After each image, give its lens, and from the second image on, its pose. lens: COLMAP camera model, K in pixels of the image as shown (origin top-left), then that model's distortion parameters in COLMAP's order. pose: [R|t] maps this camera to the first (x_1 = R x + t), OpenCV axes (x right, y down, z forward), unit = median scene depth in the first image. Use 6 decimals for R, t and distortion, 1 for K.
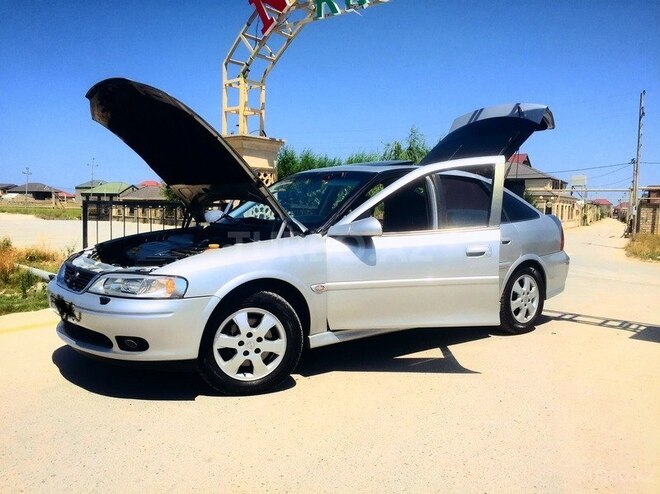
lens RADIAL K [[566.4, 0, 330.3], [0, 566.4, 250.1], [0, 0, 1]] dist [0.064751, -0.072906]
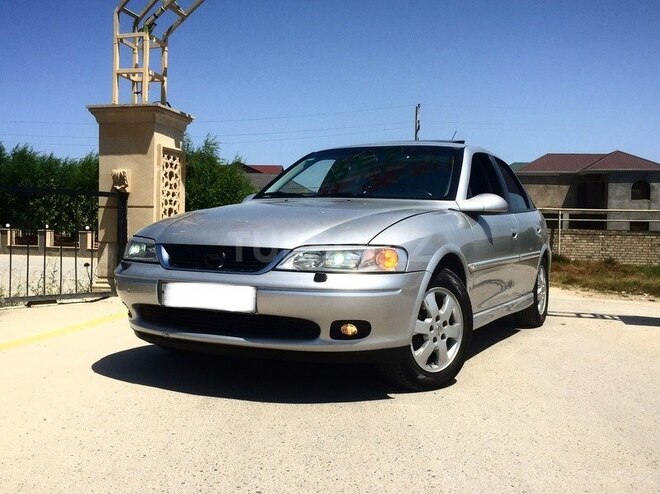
lens RADIAL K [[685.1, 0, 328.1], [0, 685.1, 247.7], [0, 0, 1]] dist [0.075960, 0.000000]
pose [[0.917028, -0.008027, 0.398742, -0.433335], [0.024668, 0.999025, -0.036622, 0.046351], [-0.398059, 0.043419, 0.916332, 0.061764]]
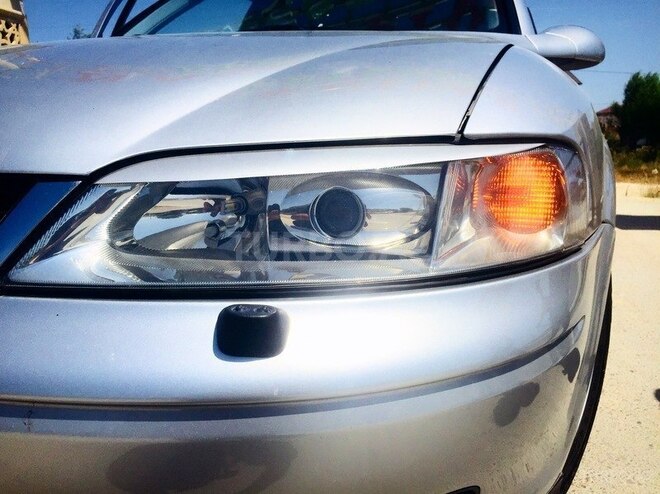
lens RADIAL K [[566.4, 0, 329.5], [0, 566.4, 246.9], [0, 0, 1]] dist [0.064751, -0.072906]
pose [[0.843014, -0.138092, 0.519863, -0.254102], [0.069981, 0.986426, 0.148545, 0.026571], [-0.533320, -0.088845, 0.841235, 0.488435]]
